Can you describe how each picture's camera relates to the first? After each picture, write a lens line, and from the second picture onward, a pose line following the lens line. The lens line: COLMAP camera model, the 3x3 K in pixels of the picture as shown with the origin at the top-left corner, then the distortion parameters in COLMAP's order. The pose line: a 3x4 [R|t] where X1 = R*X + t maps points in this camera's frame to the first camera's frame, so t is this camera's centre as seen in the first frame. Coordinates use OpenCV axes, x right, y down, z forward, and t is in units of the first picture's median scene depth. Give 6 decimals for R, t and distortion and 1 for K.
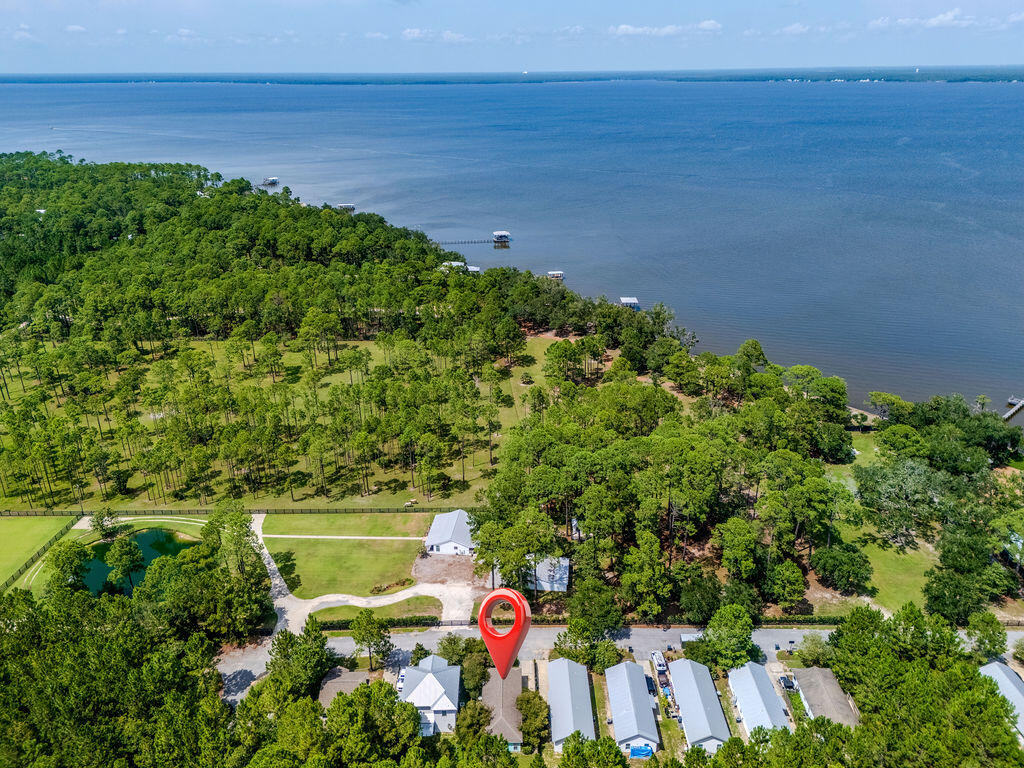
lens RADIAL K [[750.5, 0, 518.3], [0, 750.5, 384.2], [0, 0, 1]] dist [0.050919, -0.039826]
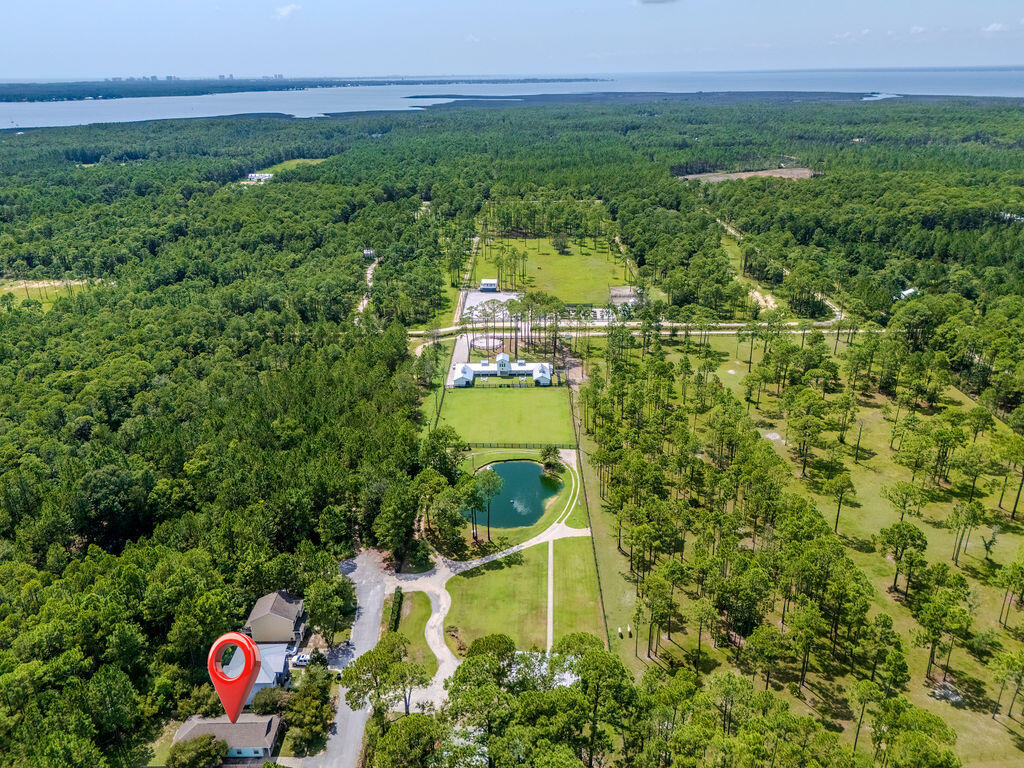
lens RADIAL K [[750.5, 0, 512.1], [0, 750.5, 382.4], [0, 0, 1]] dist [0.050919, -0.039826]
pose [[-0.010022, 0.381349, -0.924377, 0.452891], [-0.372027, 0.856641, 0.357438, -0.284867], [0.928168, 0.347475, 0.133287, 0.678231]]
